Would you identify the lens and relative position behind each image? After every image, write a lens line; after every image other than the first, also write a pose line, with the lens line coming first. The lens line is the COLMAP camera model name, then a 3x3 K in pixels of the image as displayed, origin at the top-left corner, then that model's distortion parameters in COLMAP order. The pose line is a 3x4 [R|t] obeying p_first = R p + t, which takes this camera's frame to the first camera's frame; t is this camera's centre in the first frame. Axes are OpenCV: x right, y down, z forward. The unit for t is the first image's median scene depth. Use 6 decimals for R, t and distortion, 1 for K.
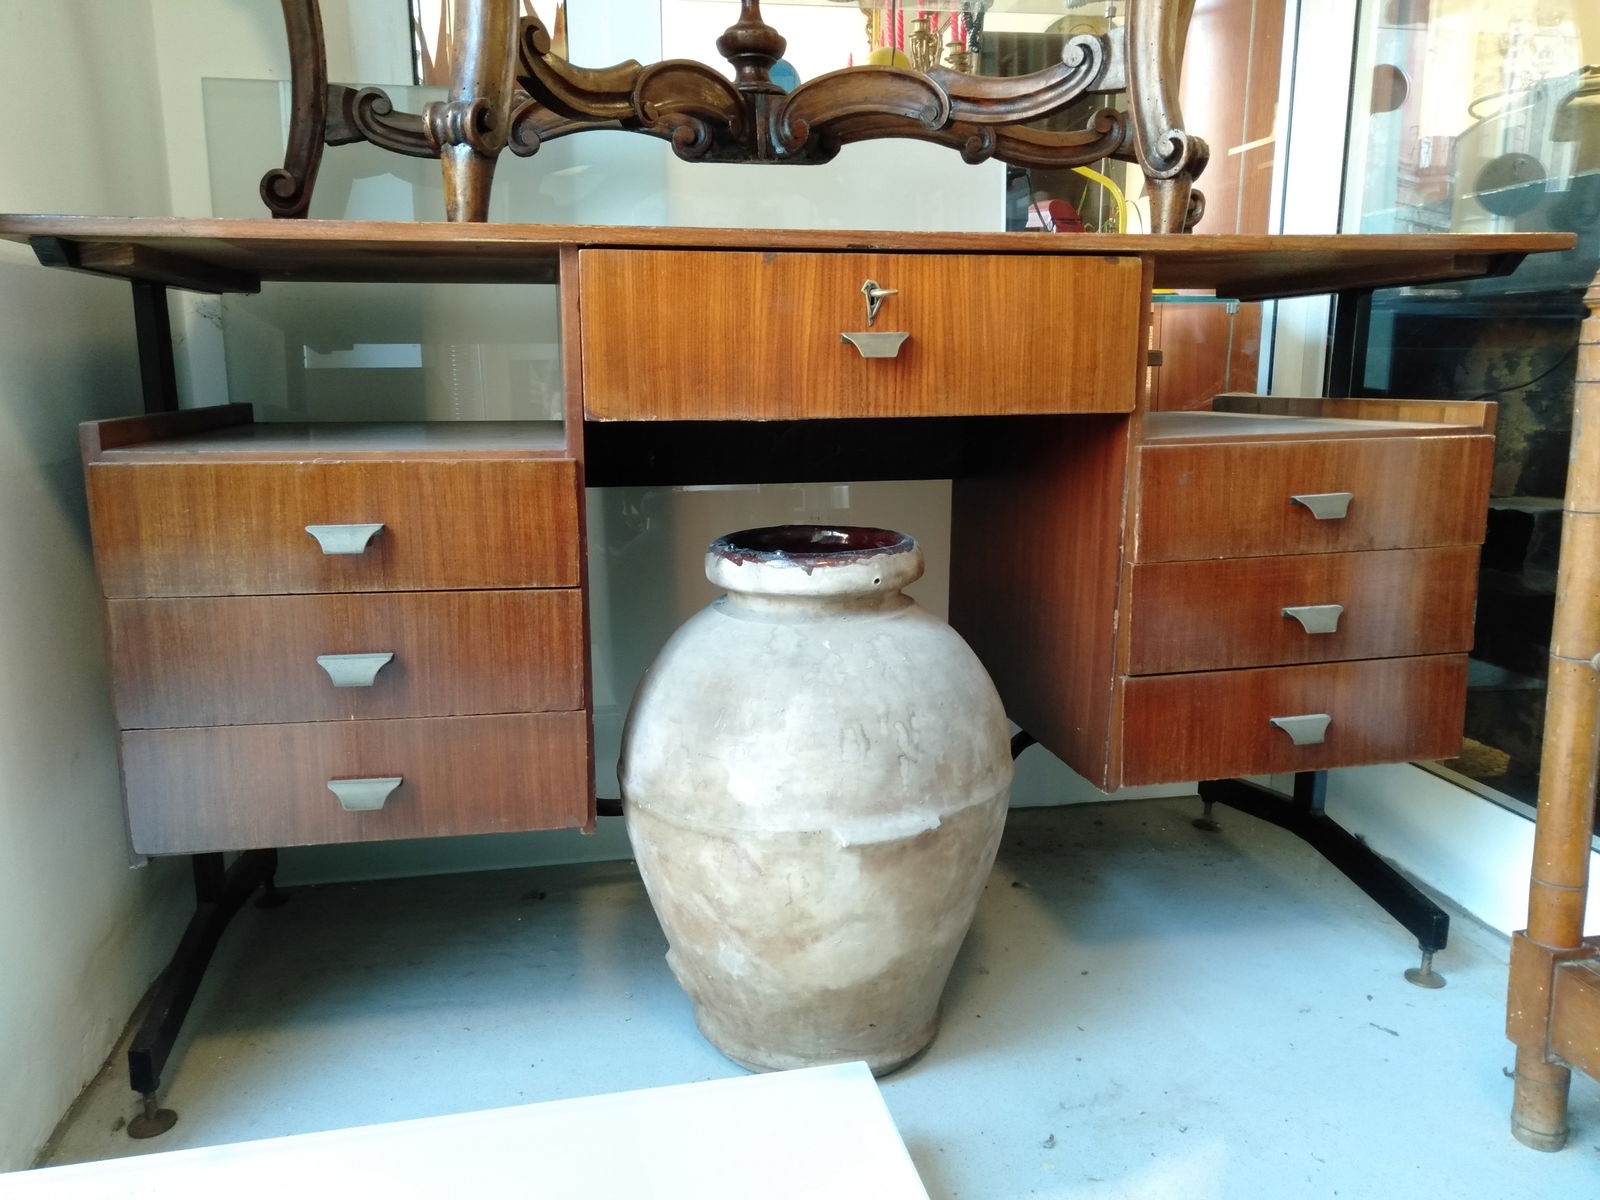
lens RADIAL K [[1272.5, 0, 793.1], [0, 1272.5, 583.6], [0, 0, 1]] dist [0.008547, -0.006402]
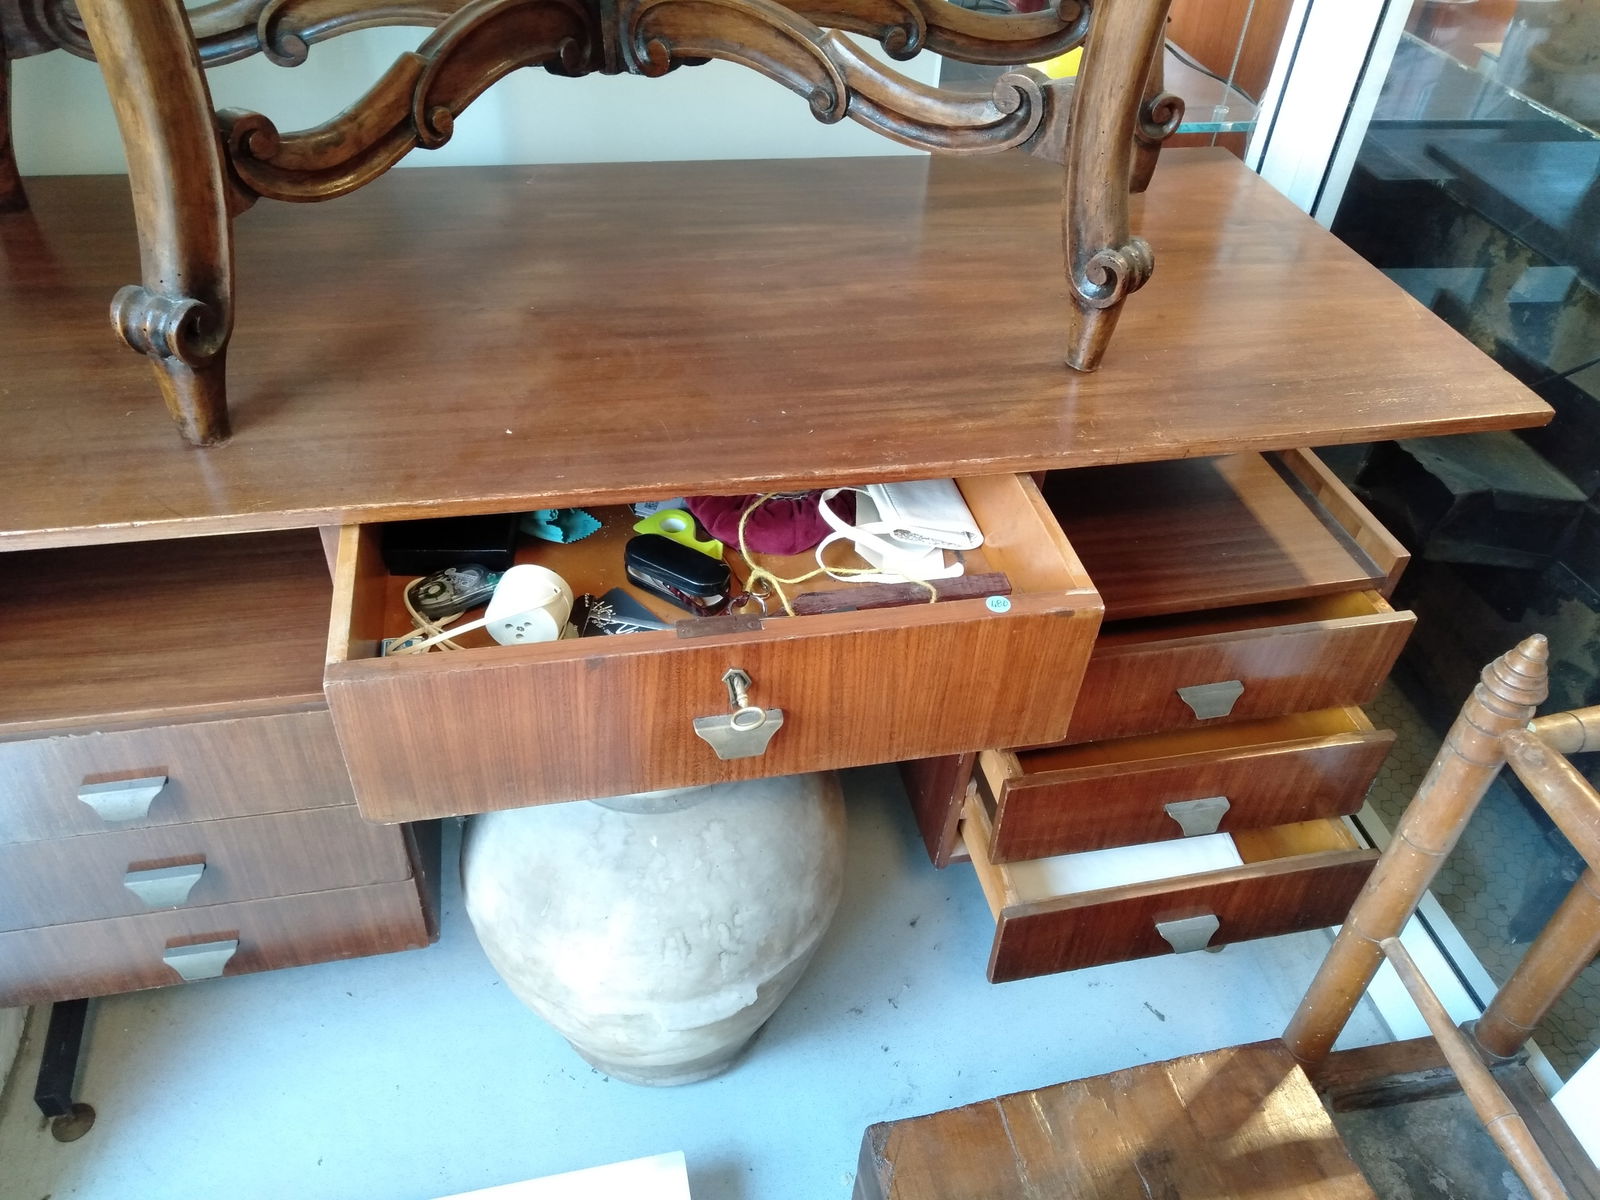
lens RADIAL K [[1263.6, 0, 804.2], [0, 1263.6, 667.3], [0, 0, 1]] dist [0.000342, 0.002009]
pose [[0.997899, 0.036193, 0.053732, 0.084992], [-0.058869, 0.852821, 0.518874, -0.582660], [-0.027044, -0.520947, 0.853161, 0.229564]]
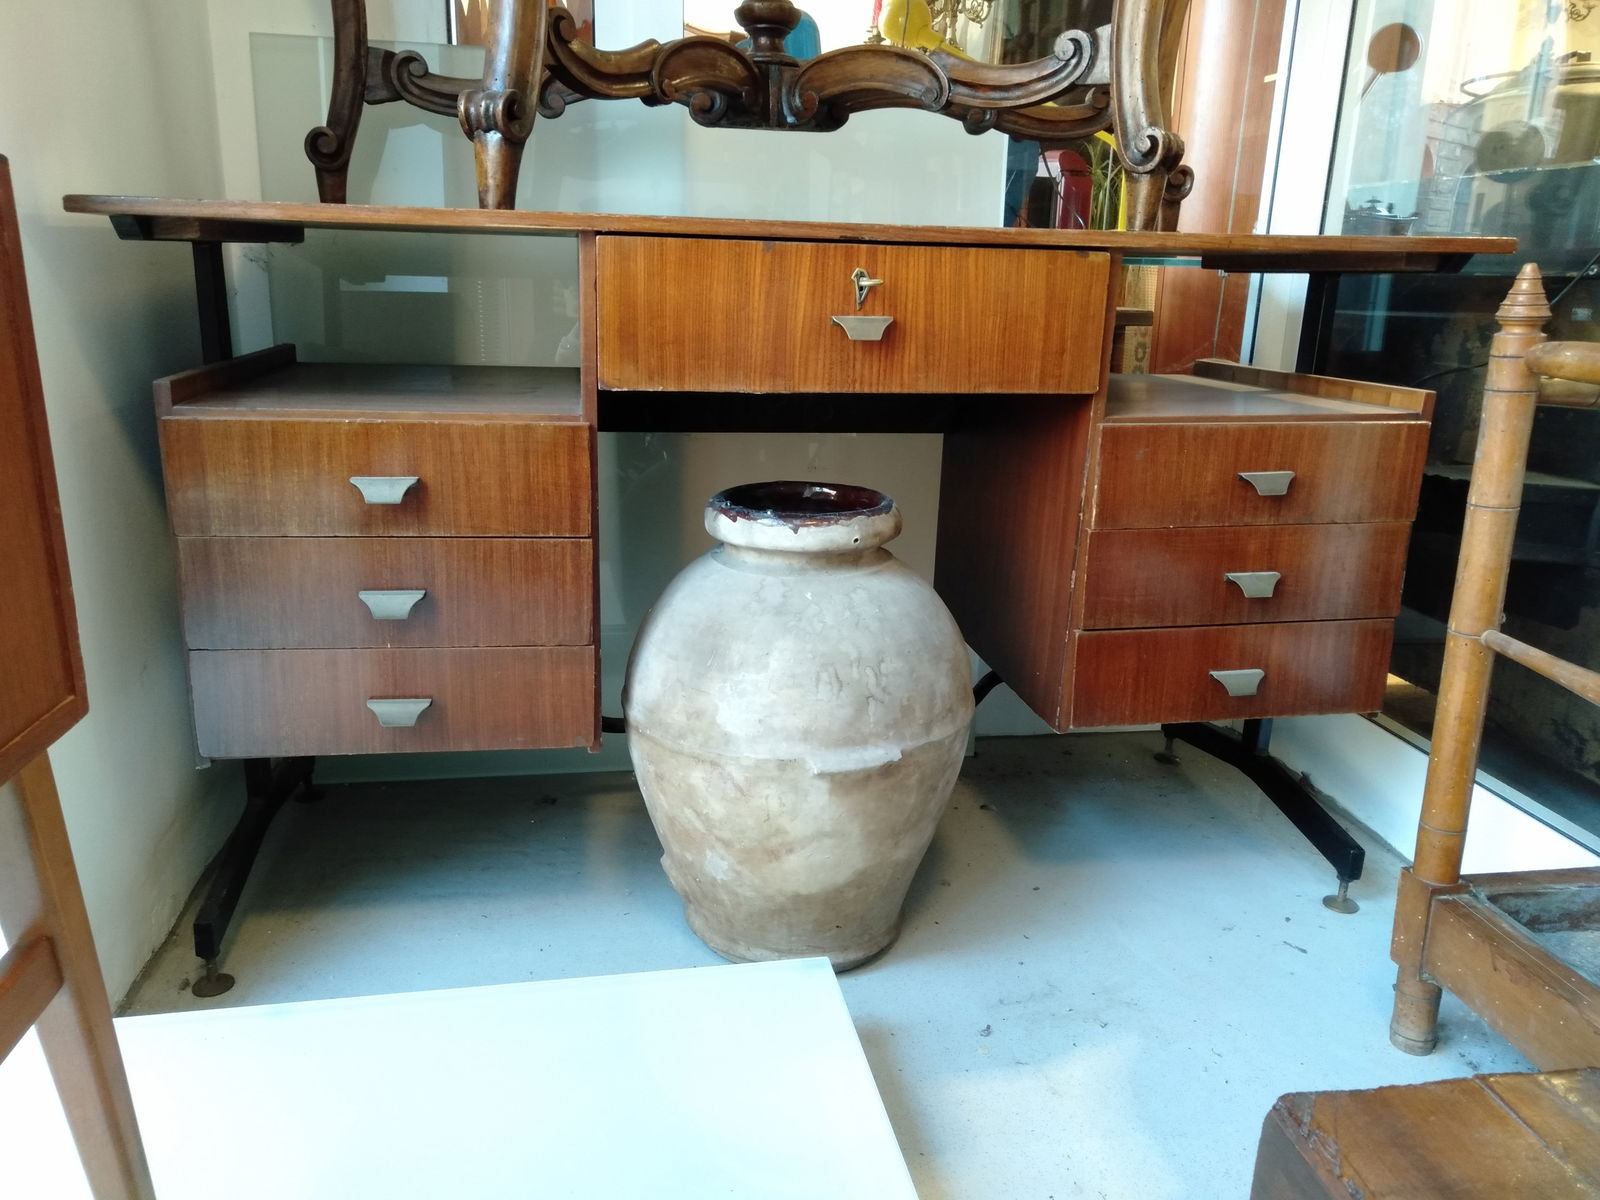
lens RADIAL K [[1279.1, 0, 800.3], [0, 1279.1, 593.2], [0, 0, 1]] dist [0.004560, -0.007864]
pose [[0.999301, 0.036341, -0.008722, 0.028570], [-0.035519, 0.996095, 0.080833, -0.045401], [0.011625, -0.080467, 0.996690, -0.127627]]
